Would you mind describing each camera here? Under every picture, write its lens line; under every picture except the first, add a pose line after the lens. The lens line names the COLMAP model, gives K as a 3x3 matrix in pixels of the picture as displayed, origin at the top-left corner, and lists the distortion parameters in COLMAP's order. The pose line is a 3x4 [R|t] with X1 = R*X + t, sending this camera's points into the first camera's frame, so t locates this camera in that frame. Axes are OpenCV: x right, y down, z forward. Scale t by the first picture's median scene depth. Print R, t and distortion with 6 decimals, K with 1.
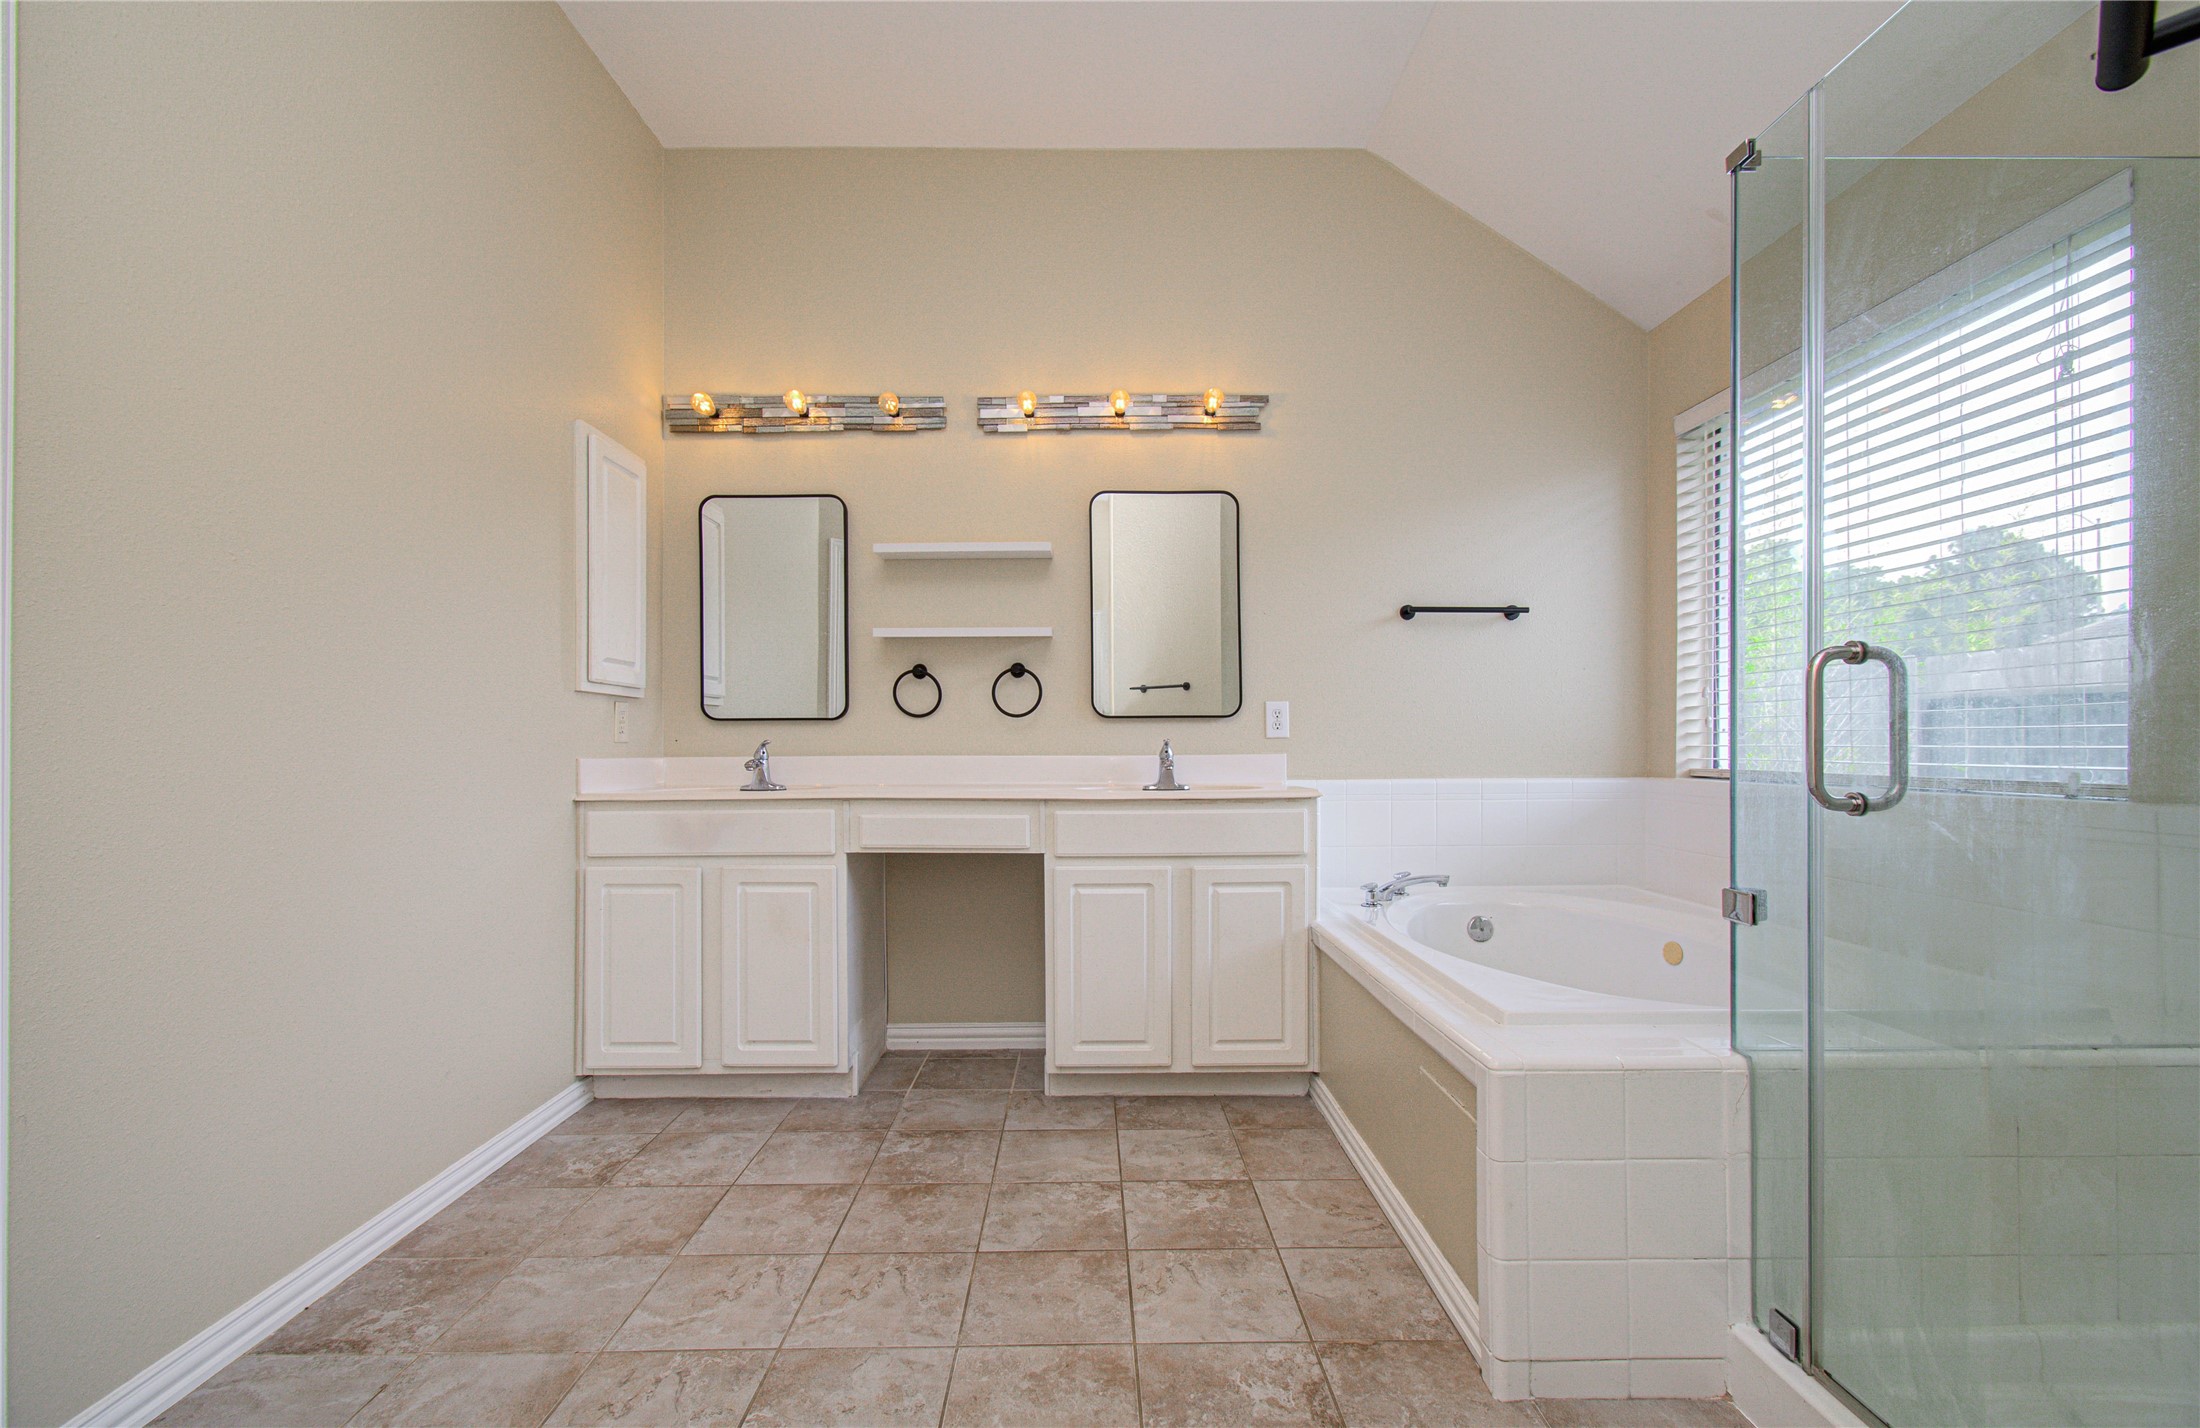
lens RADIAL K [[959.2, 0, 1096.0], [0, 959.2, 733.6], [0, 0, 1]] dist [-0.000757, 0.000585]
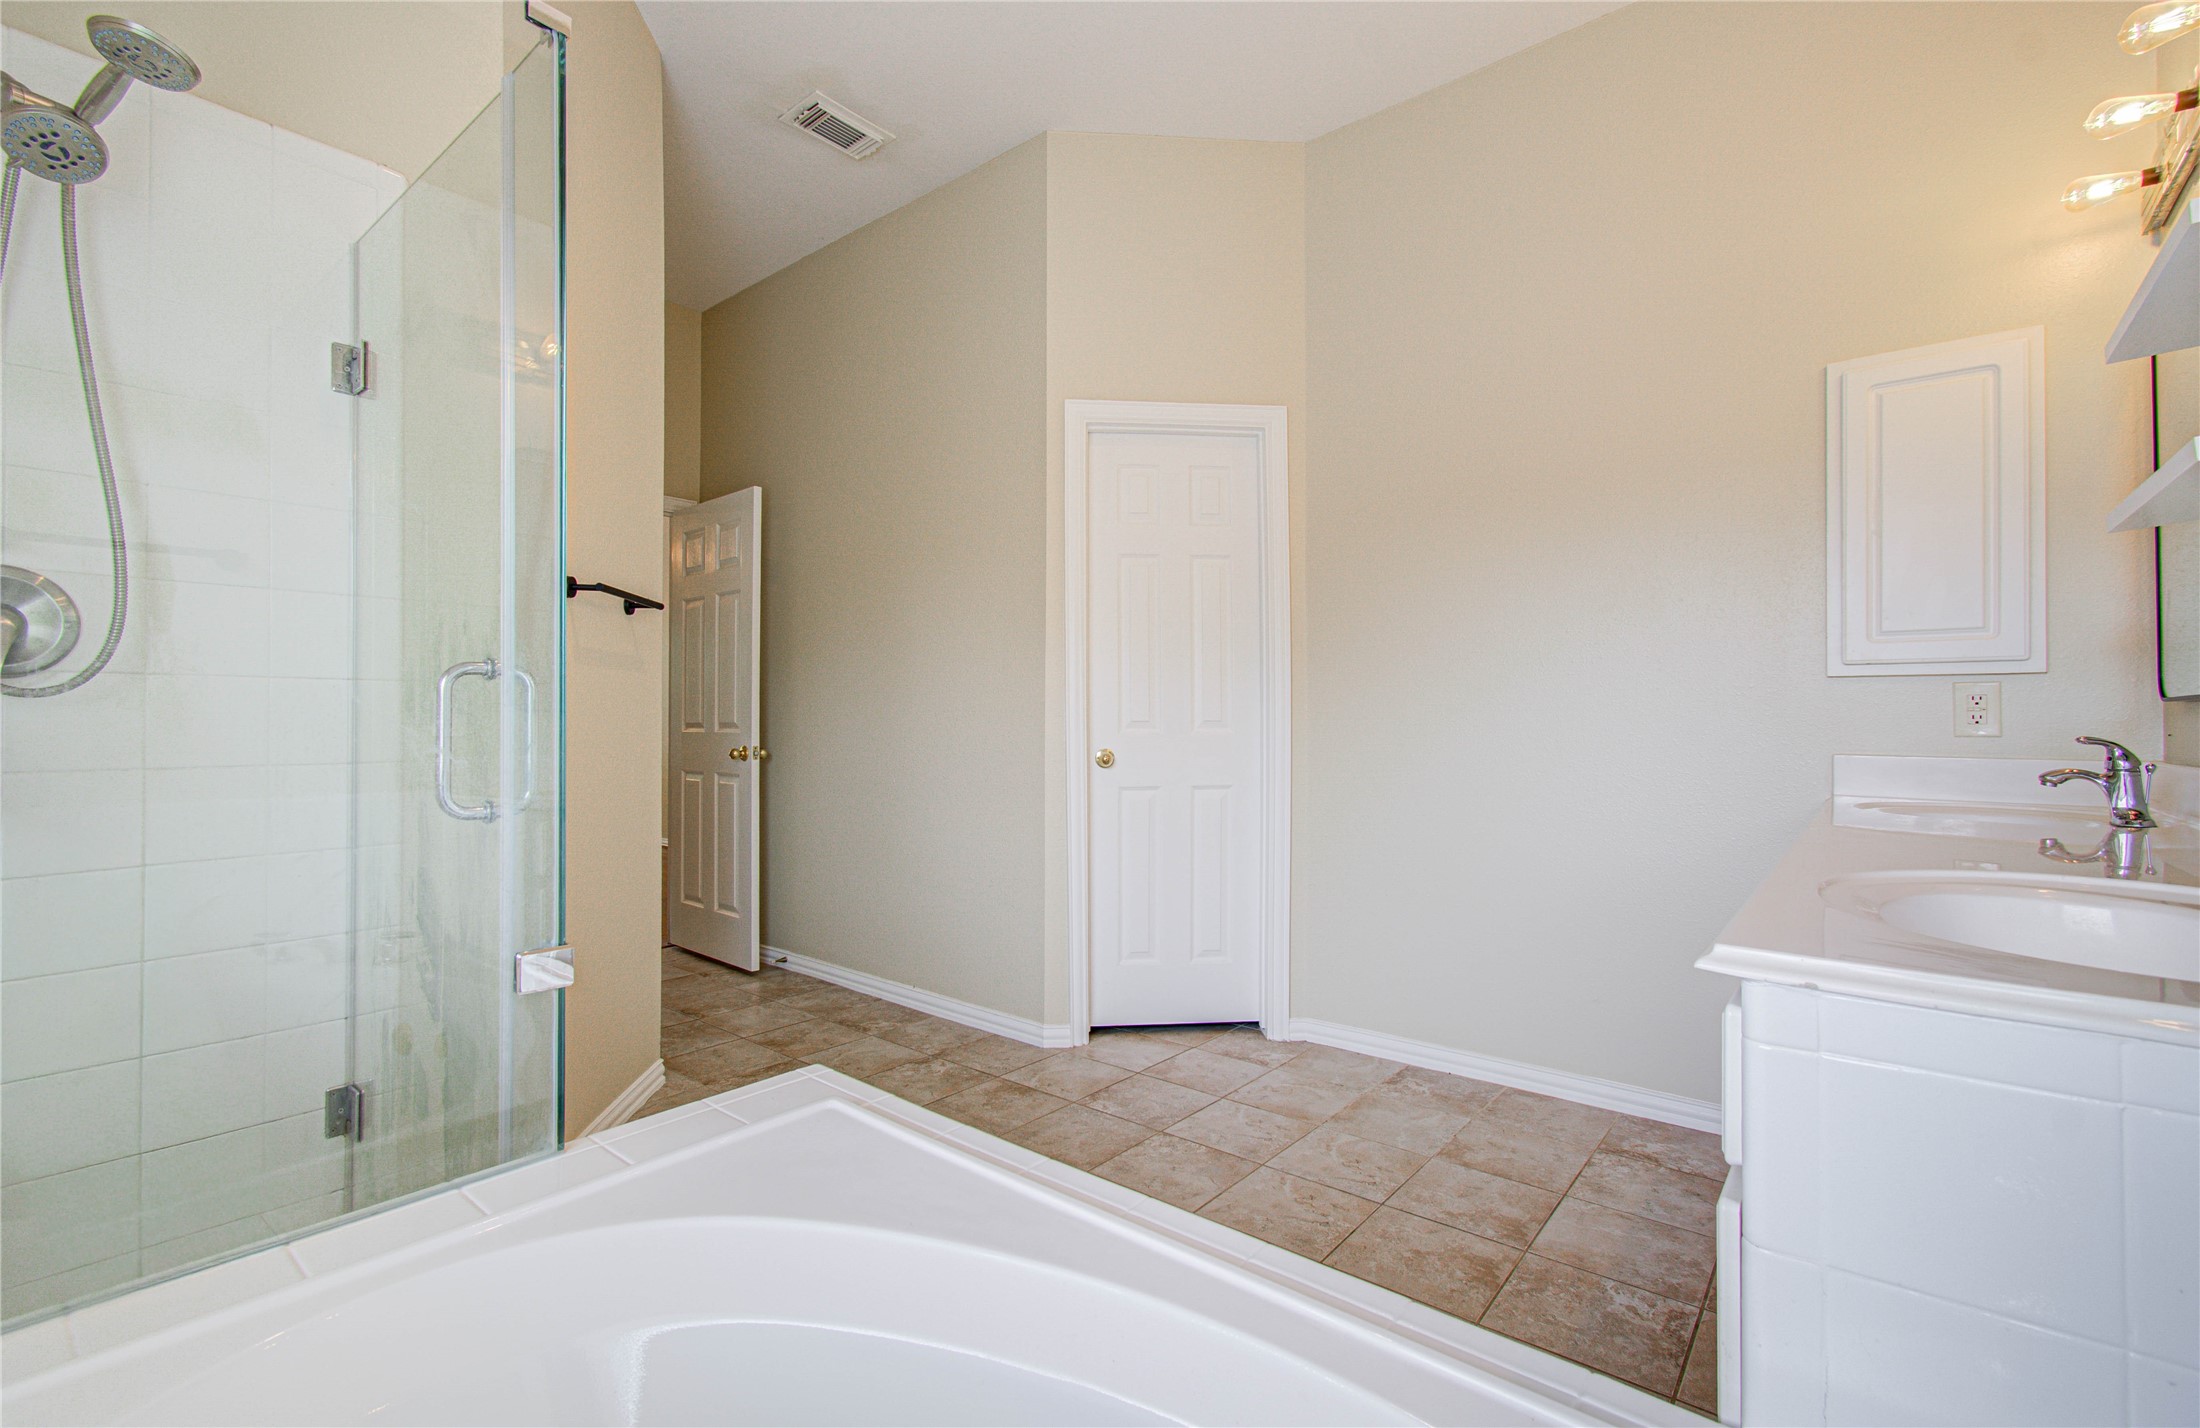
lens RADIAL K [[959.2, 0, 1096.0], [0, 959.2, 733.6], [0, 0, 1]] dist [-0.000757, 0.000585]
pose [[-0.644799, 0.004045, -0.764341, 0.727342], [0.001724, 0.999991, 0.003838, 0.004849], [0.764350, 0.001157, -0.644800, 1.397839]]
